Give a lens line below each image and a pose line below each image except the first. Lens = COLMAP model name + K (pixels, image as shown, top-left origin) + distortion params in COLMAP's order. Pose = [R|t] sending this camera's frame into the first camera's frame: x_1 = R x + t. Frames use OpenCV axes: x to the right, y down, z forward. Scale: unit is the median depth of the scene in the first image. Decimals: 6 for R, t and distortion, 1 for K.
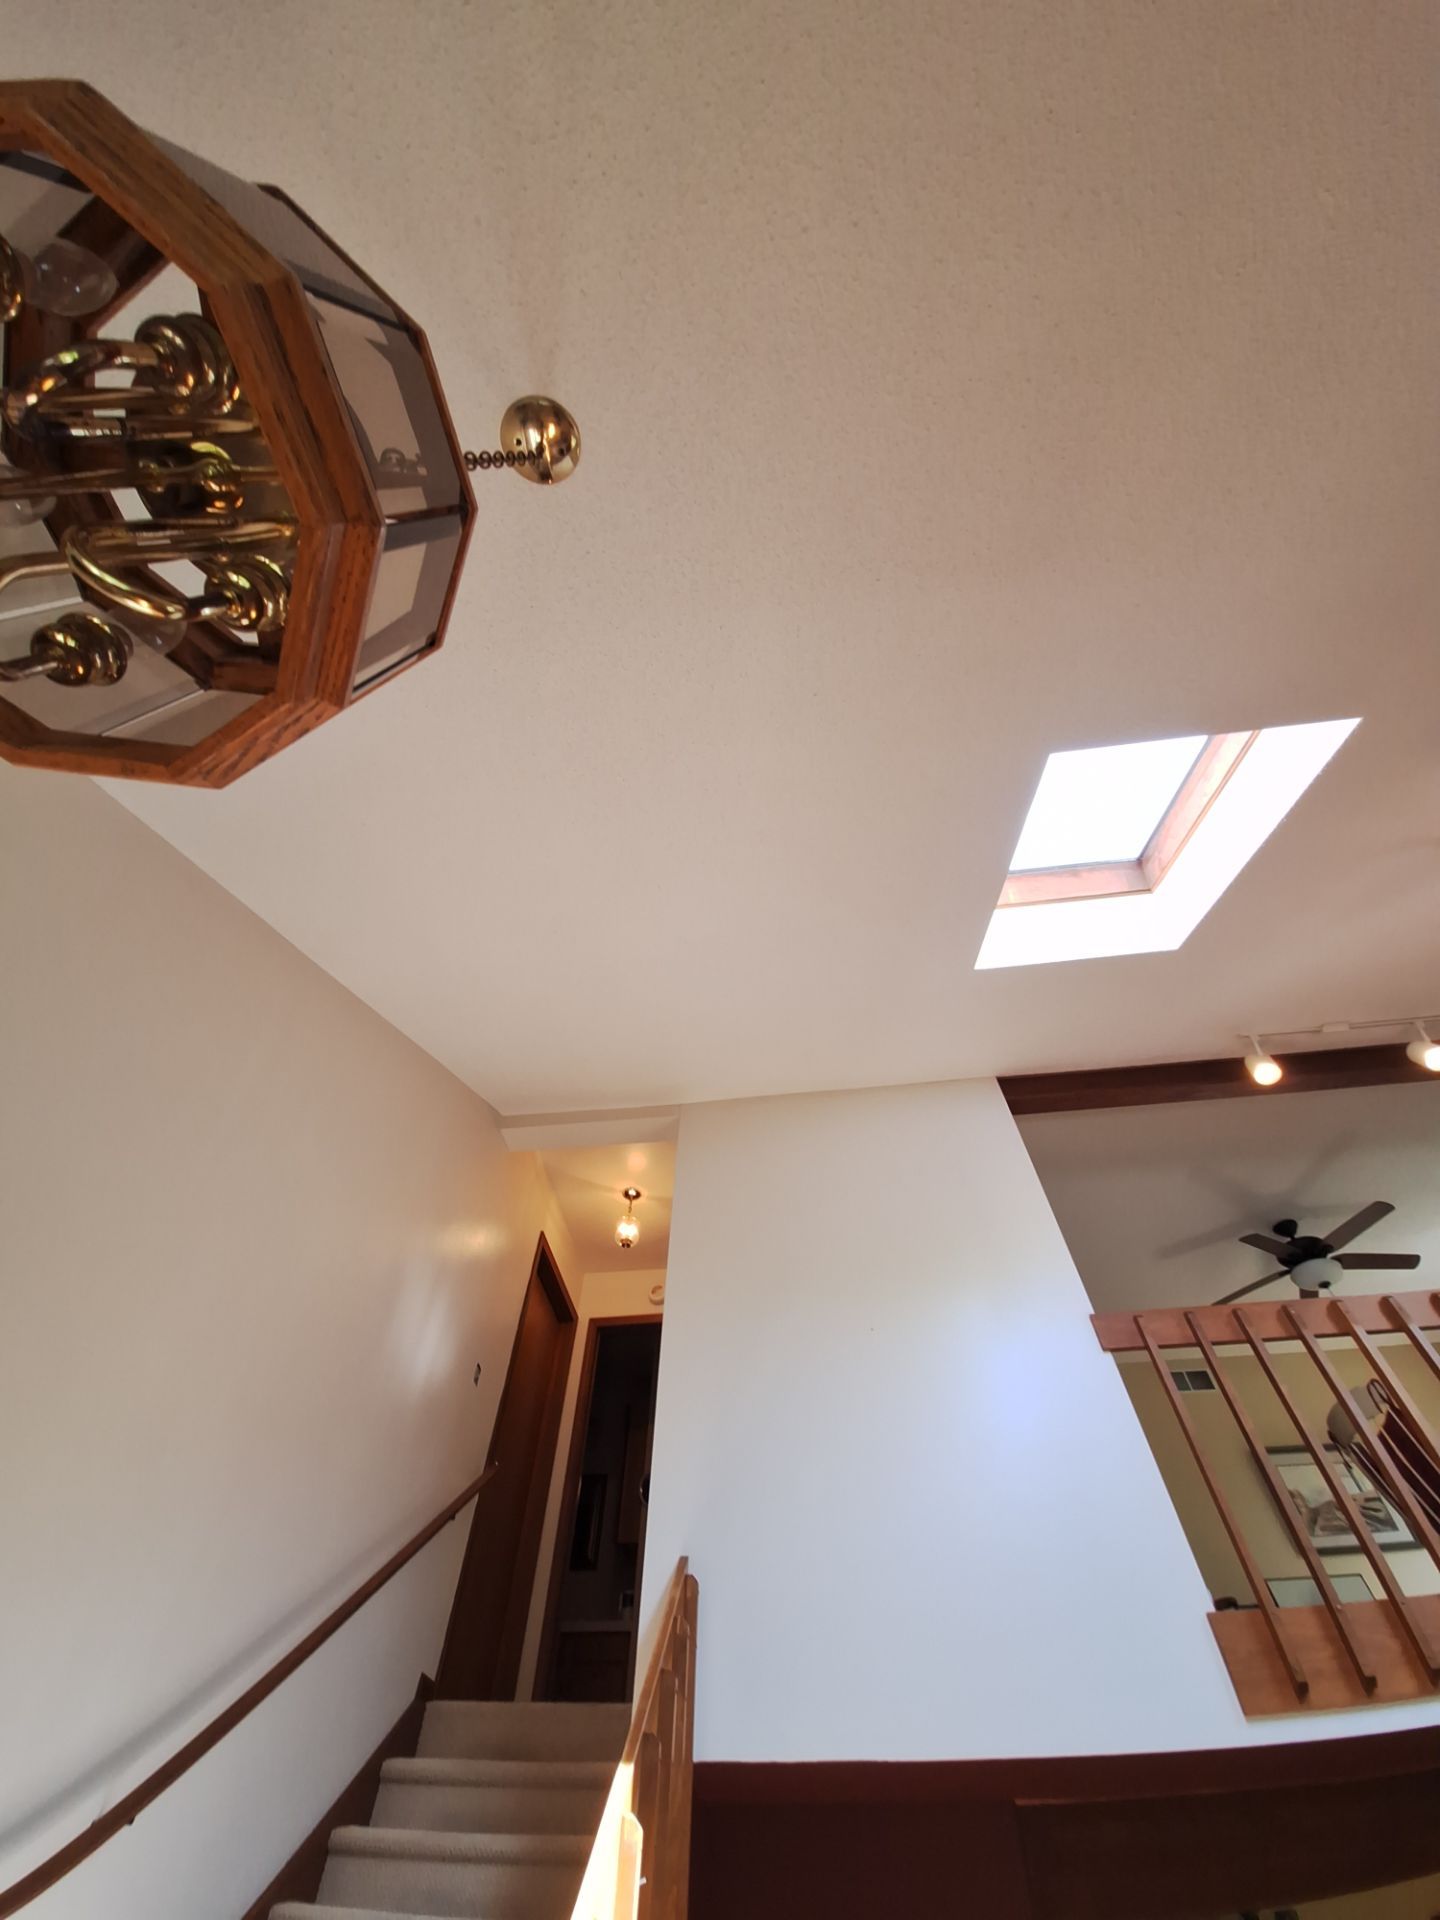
lens RADIAL K [[763.8, 0, 712.5], [0, 763.8, 947.7], [0, 0, 1]] dist [-0.019405, -0.002004]
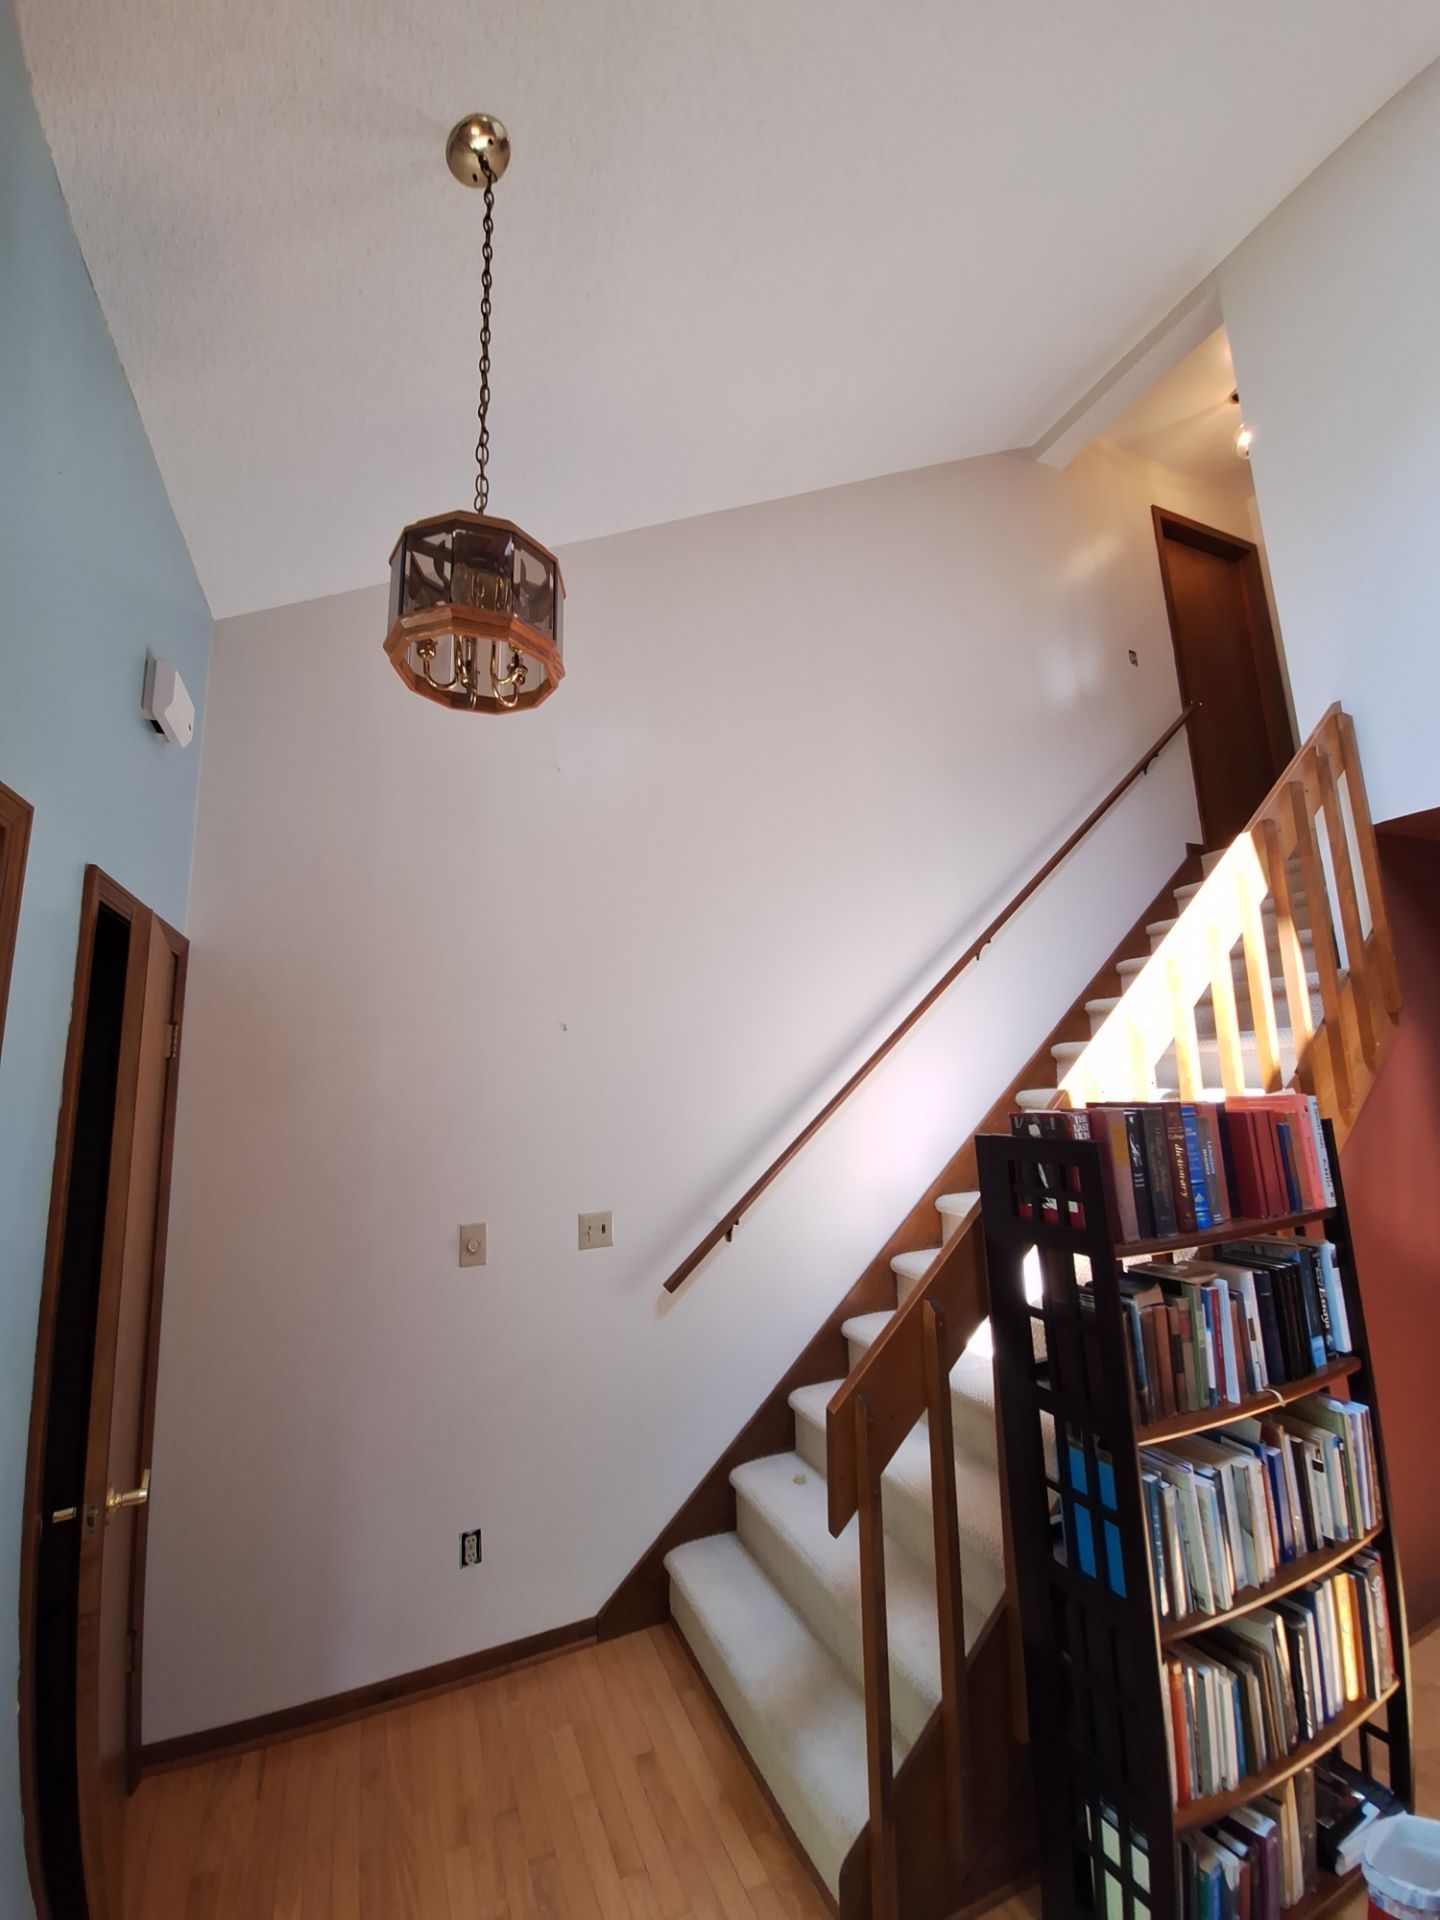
lens RADIAL K [[758.1, 0, 716.1], [0, 758.1, 957.3], [0, 0, 1]] dist [-0.004259, -0.008840]
pose [[0.499718, -0.169989, -0.849344, 0.252690], [0.743244, 0.587707, 0.319669, -0.004423], [0.444826, -0.791015, 0.420031, -0.113901]]
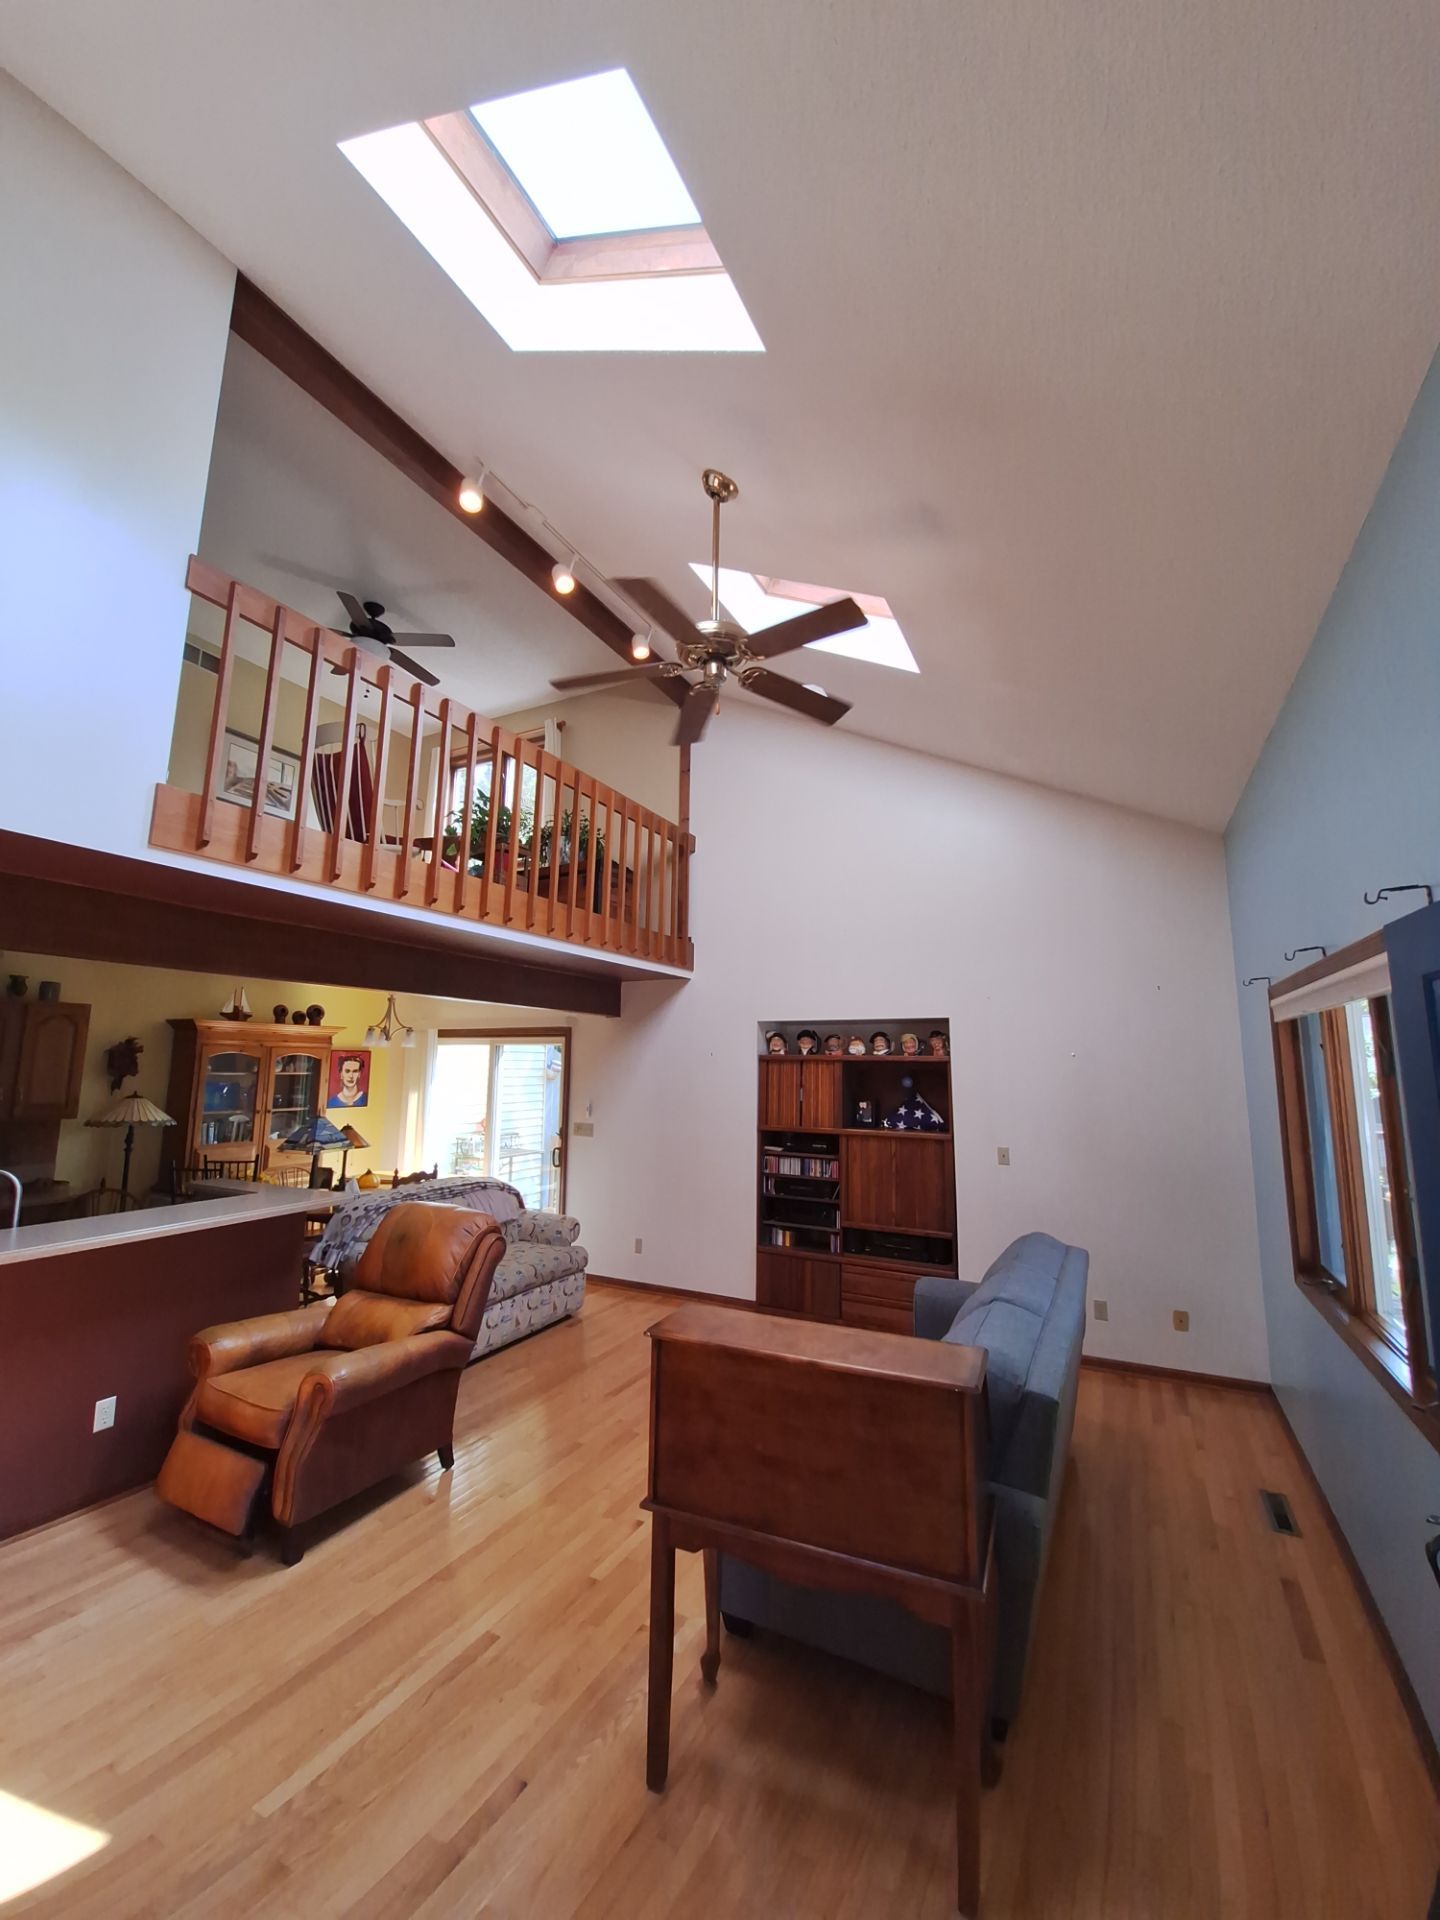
lens RADIAL K [[758.1, 0, 713.9], [0, 758.1, 955.8], [0, 0, 1]] dist [-0.004259, -0.008840]
pose [[0.344987, 0.124617, 0.930298, -0.090497], [-0.784519, 0.582408, 0.212911, 0.037920], [-0.515280, -0.803288, 0.298688, -0.052174]]
